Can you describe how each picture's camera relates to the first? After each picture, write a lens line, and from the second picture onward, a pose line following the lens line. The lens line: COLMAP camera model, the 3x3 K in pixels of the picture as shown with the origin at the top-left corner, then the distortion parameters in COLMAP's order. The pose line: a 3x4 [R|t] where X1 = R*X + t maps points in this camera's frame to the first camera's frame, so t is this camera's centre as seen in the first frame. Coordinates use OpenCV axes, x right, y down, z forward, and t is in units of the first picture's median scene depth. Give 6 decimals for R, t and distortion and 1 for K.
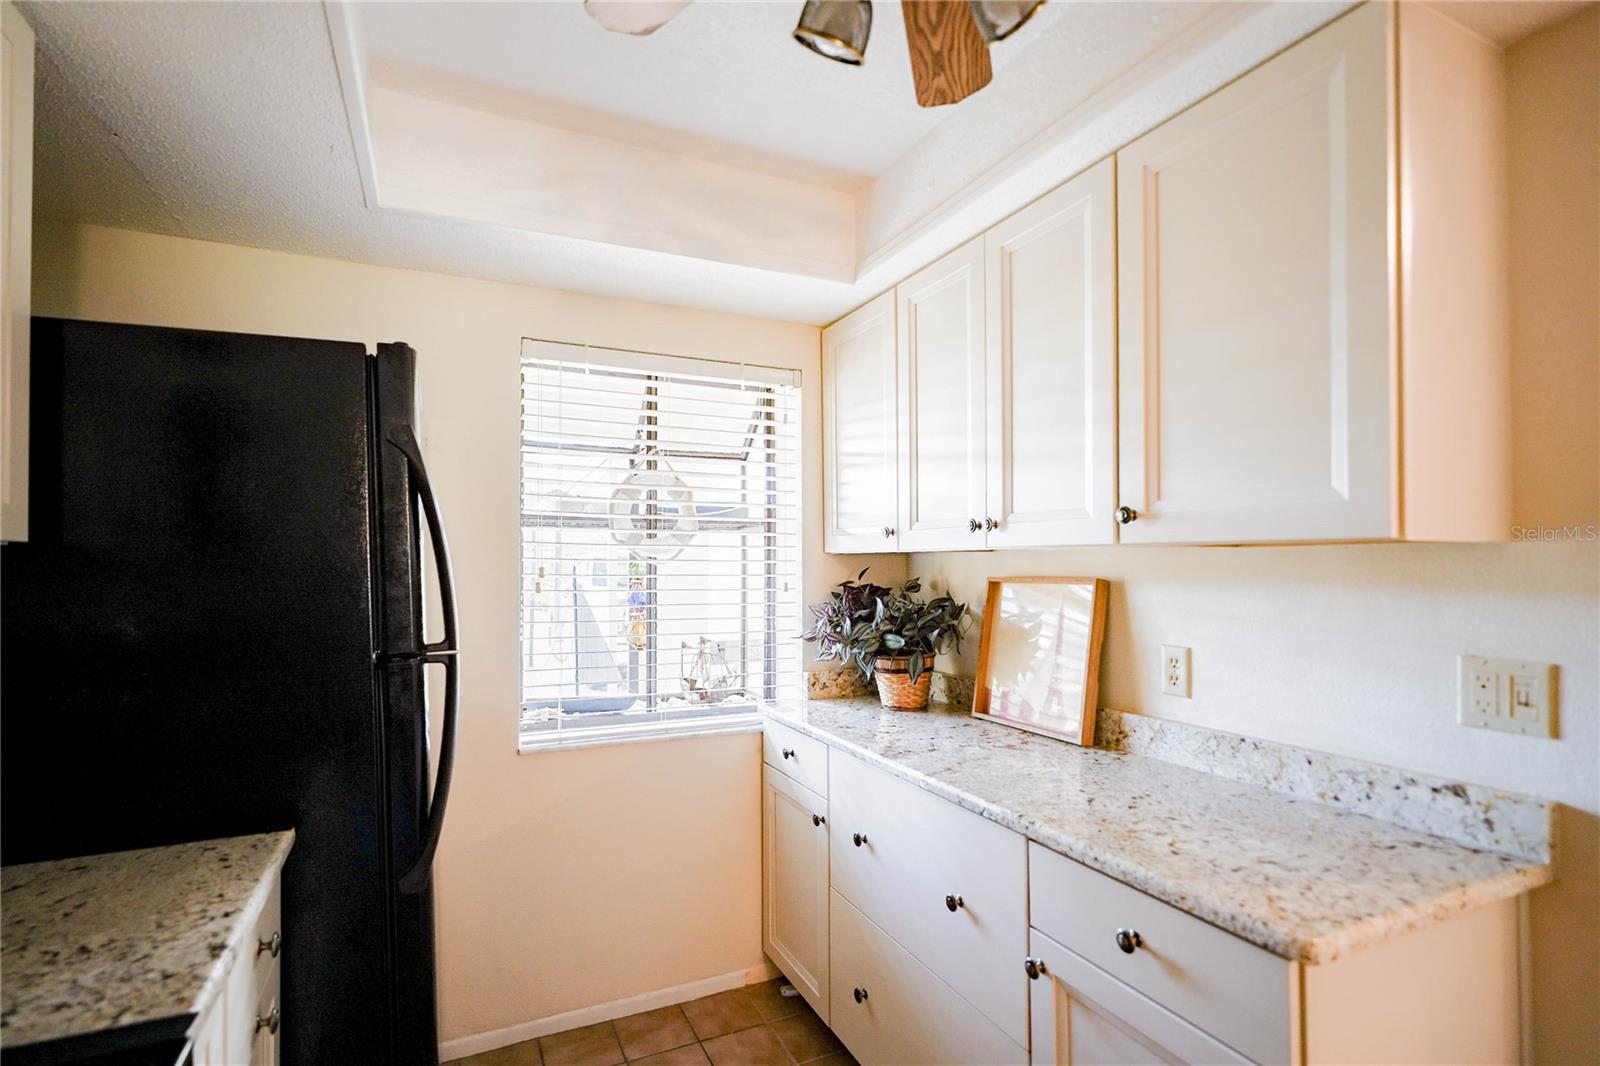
lens RADIAL K [[748.4, 0, 824.0], [0, 748.4, 554.3], [0, 0, 1]] dist [-0.000387, 0.000010]
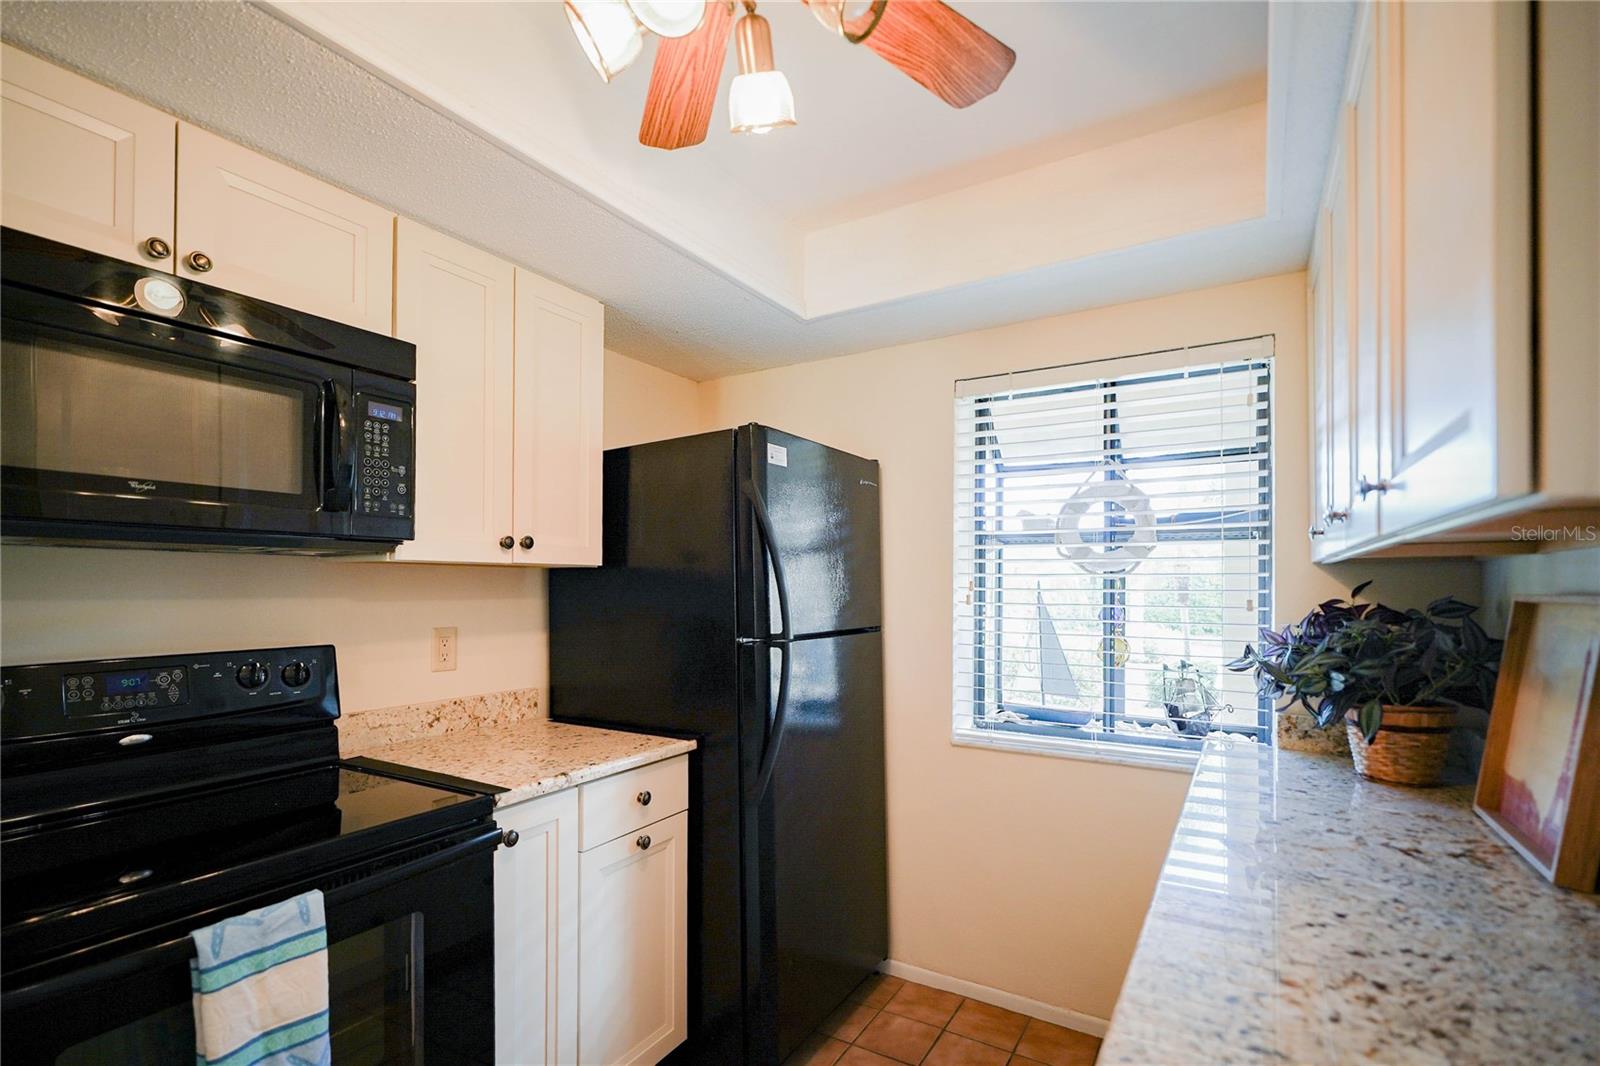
lens RADIAL K [[747.6, 0, 800.4], [0, 747.6, 577.4], [0, 0, 1]] dist [-0.000206, 0.000166]
pose [[0.562472, -0.006501, -0.826791, 0.359147], [0.009999, 0.999949, -0.001060, 0.008908], [0.826756, -0.007670, 0.562509, 0.139013]]
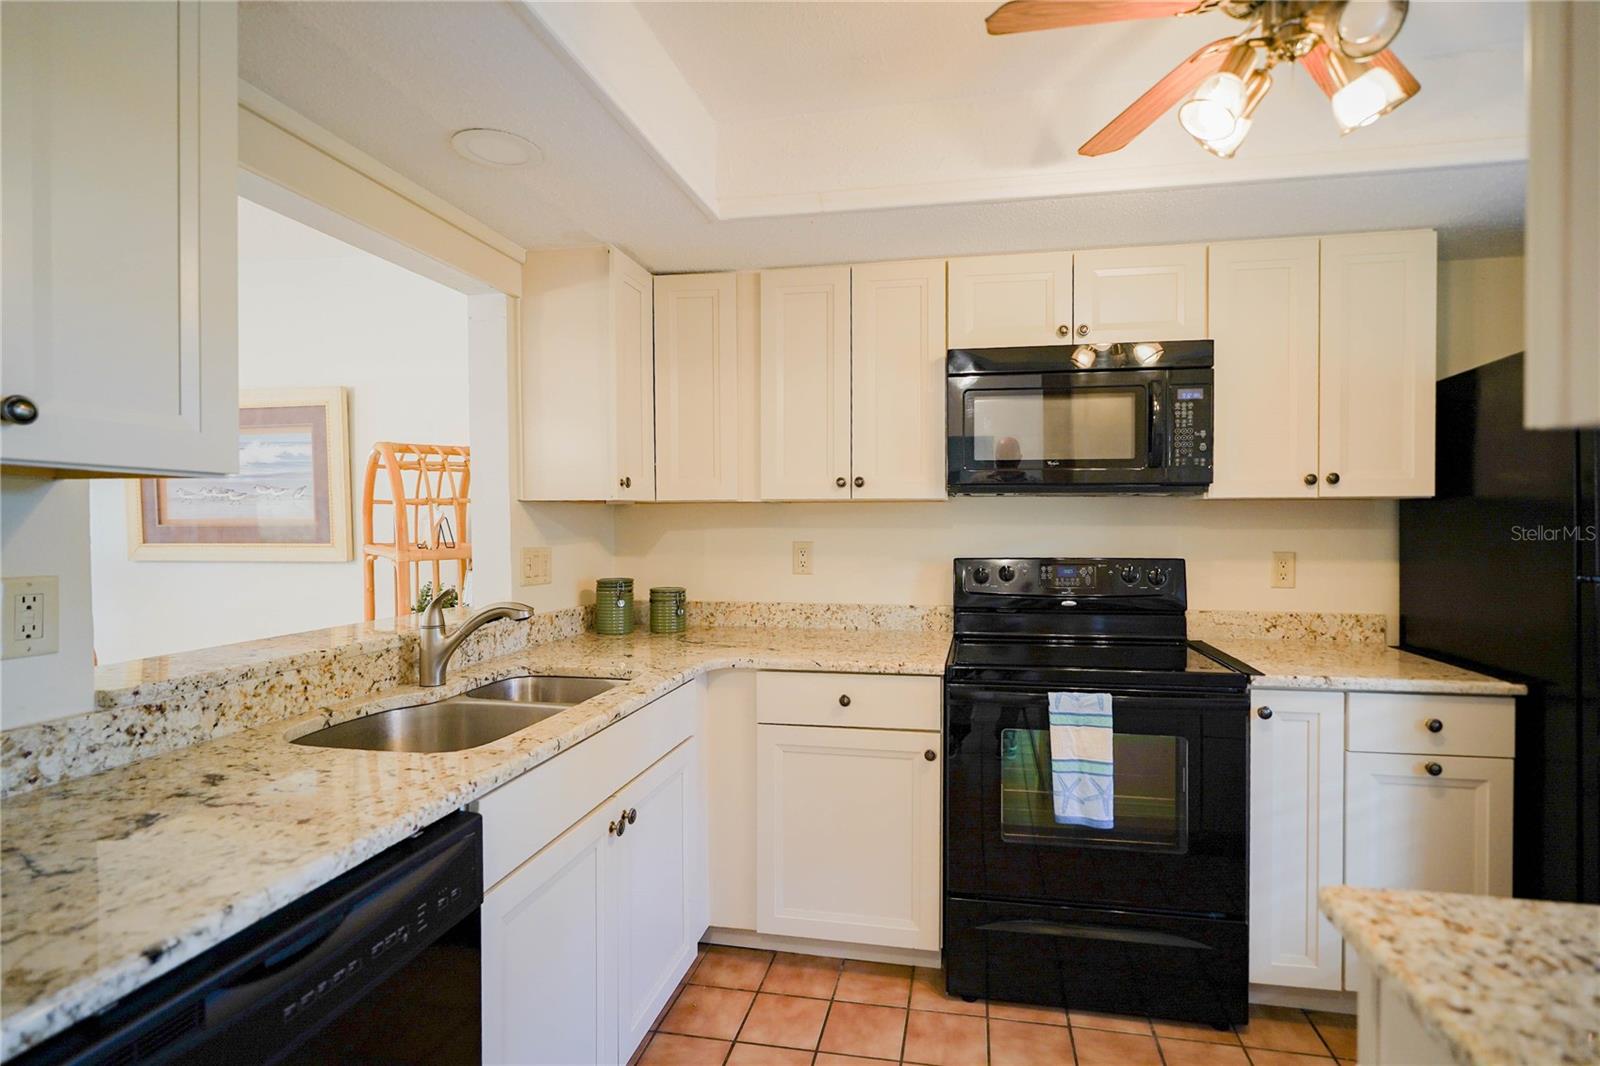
lens RADIAL K [[748.4, 0, 824.0], [0, 748.4, 554.3], [0, 0, 1]] dist [-0.000387, 0.000010]
pose [[-0.596509, 0.034992, -0.801844, 0.600454], [0.011524, 0.999320, 0.035036, 0.019486], [0.802524, 0.011659, -0.596506, 0.362743]]
